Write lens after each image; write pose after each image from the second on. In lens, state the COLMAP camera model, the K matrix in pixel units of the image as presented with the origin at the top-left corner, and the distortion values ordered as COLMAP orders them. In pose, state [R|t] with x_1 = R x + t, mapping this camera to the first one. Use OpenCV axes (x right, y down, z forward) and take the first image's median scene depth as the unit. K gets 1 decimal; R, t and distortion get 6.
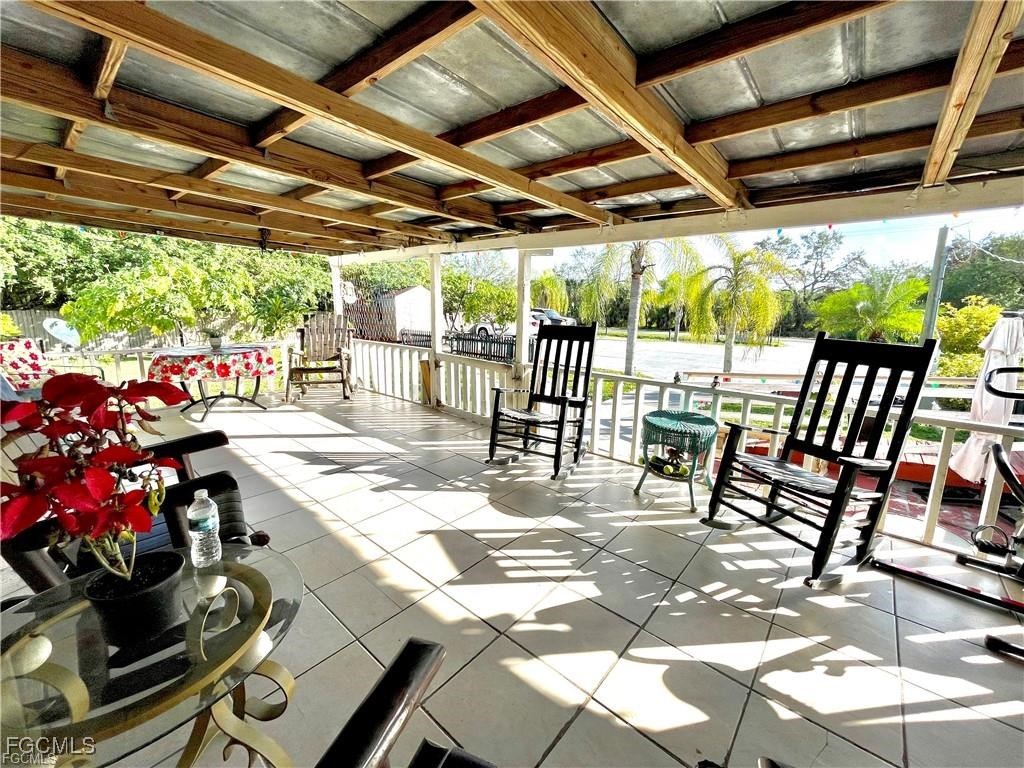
lens RADIAL K [[415.5, 0, 510.1], [0, 415.5, 383.8], [0, 0, 1]] dist [-0.001990, -0.000016]
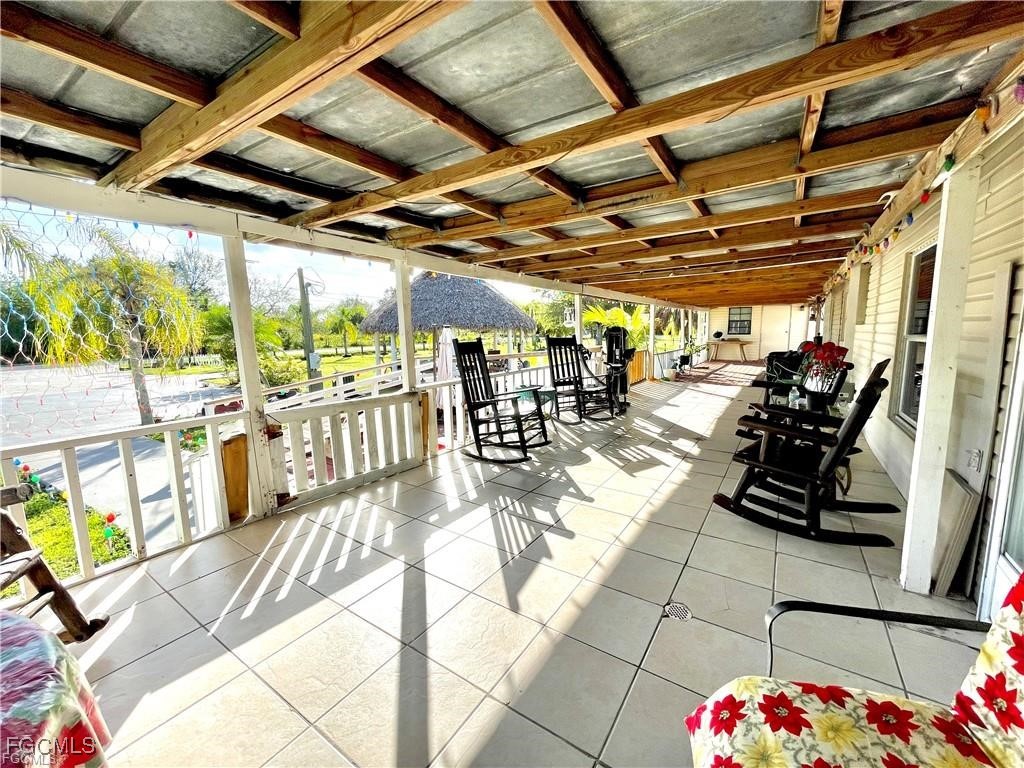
lens RADIAL K [[415.5, 0, 510.2], [0, 415.5, 387.5], [0, 0, 1]] dist [-0.001990, -0.000016]
pose [[-0.124290, -0.162945, 0.978775, -1.571411], [0.185566, 0.965203, 0.184250, -0.314449], [-0.974740, 0.204528, -0.089728, 1.503973]]
